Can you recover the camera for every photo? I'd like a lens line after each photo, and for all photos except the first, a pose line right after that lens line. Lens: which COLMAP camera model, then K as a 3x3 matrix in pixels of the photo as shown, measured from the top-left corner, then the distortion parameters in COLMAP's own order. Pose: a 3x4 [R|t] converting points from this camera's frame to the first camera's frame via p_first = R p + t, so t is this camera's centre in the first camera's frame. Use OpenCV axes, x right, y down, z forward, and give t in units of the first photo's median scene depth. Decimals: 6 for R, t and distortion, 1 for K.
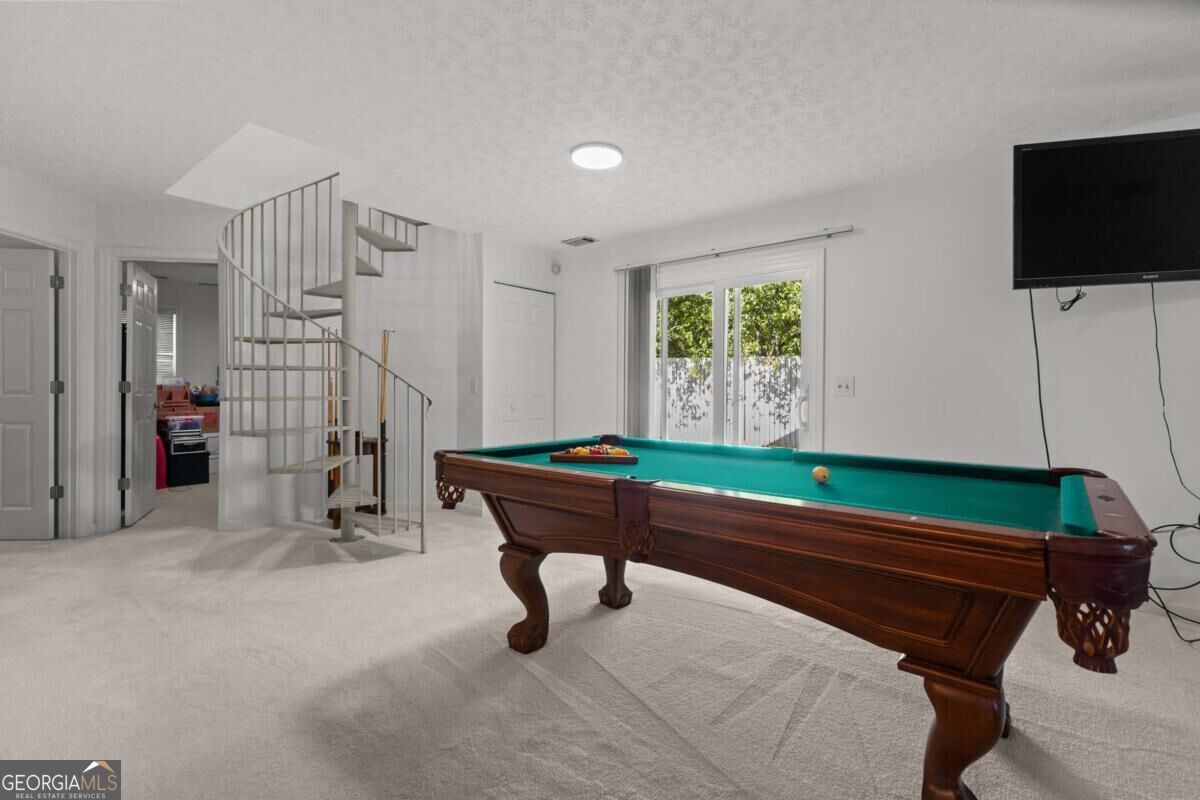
lens RADIAL K [[549.1, 0, 615.0], [0, 549.1, 392.0], [0, 0, 1]] dist [0.020415, -0.000440]
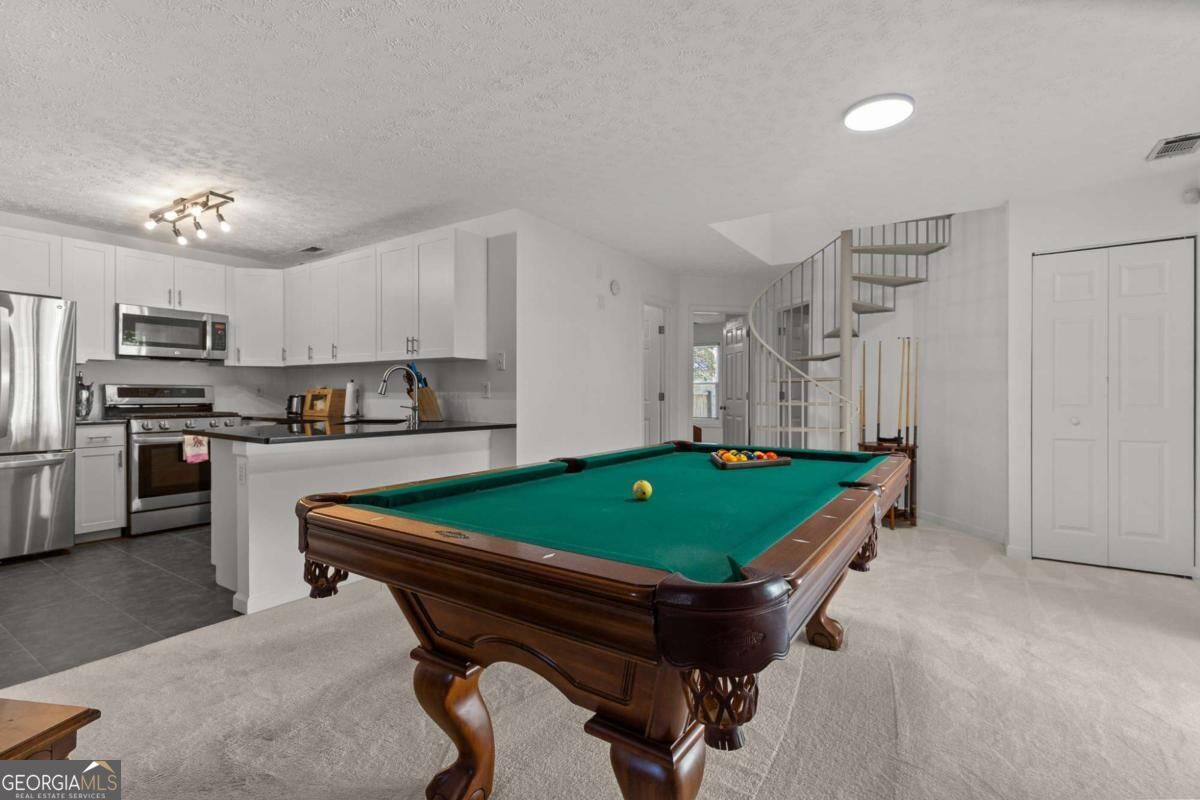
lens RADIAL K [[543.3, 0, 609.3], [0, 543.3, 395.6], [0, 0, 1]] dist [0.003604, 0.000159]
pose [[0.084639, -0.003059, -0.996407, 0.569530], [-0.004185, 0.999985, -0.003425, 0.000846], [0.996403, 0.004460, 0.084625, 0.410334]]
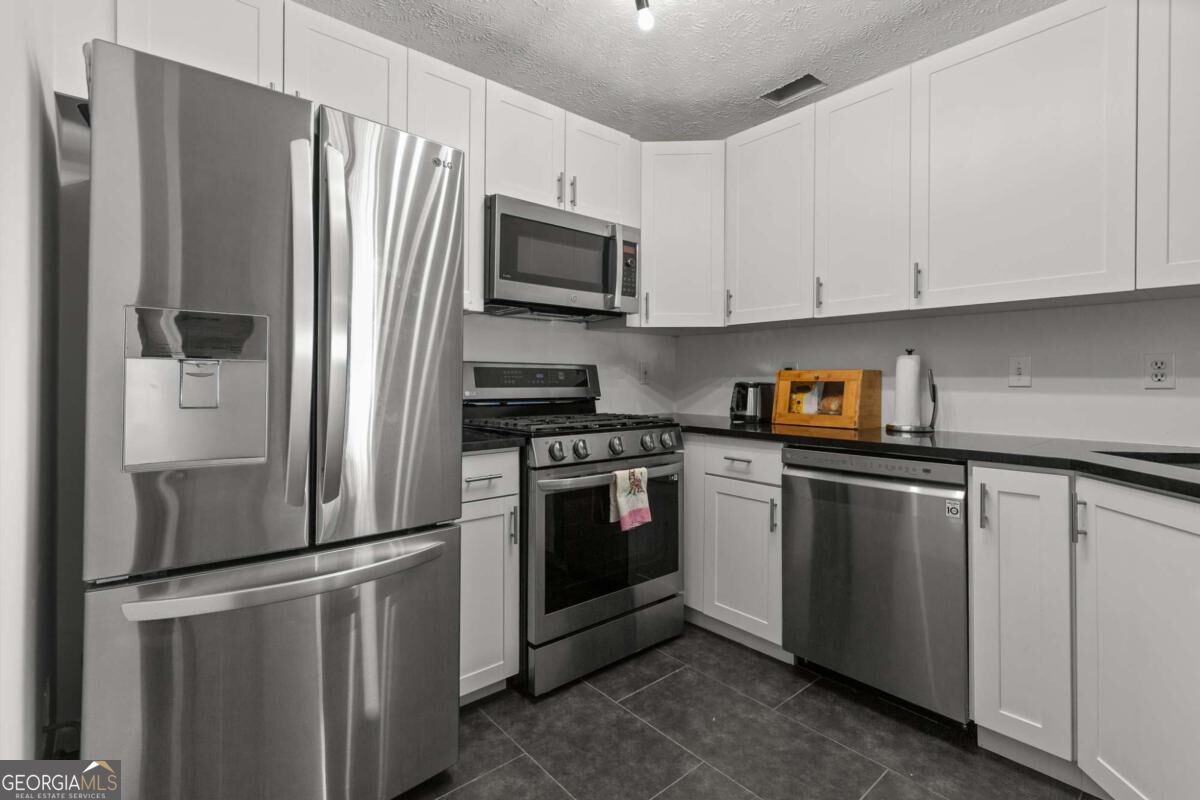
lens RADIAL K [[548.7, 0, 616.7], [0, 548.7, 378.4], [0, 0, 1]] dist [0.000226, -0.000144]
pose [[-0.183848, -0.007360, -0.982927, -0.089731], [-0.006424, 0.999960, -0.006286, -0.001428], [0.982934, 0.005159, -0.183888, -0.249158]]
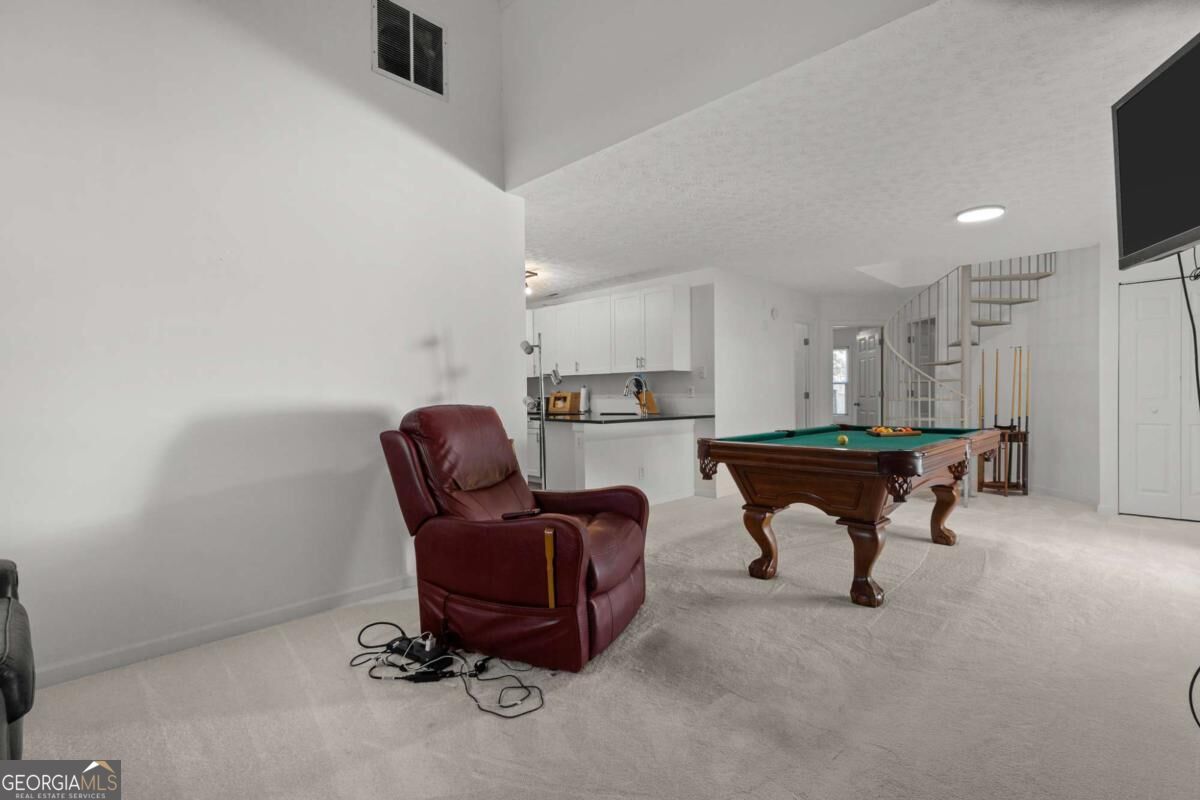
lens RADIAL K [[551.2, 0, 605.6], [0, 551.2, 404.1], [0, 0, 1]] dist [0.000479, -0.000298]
pose [[-0.108210, 0.010684, -0.994071, 1.051920], [0.006019, 0.999931, 0.010092, 0.004097], [0.994110, -0.004891, -0.108267, 0.197522]]
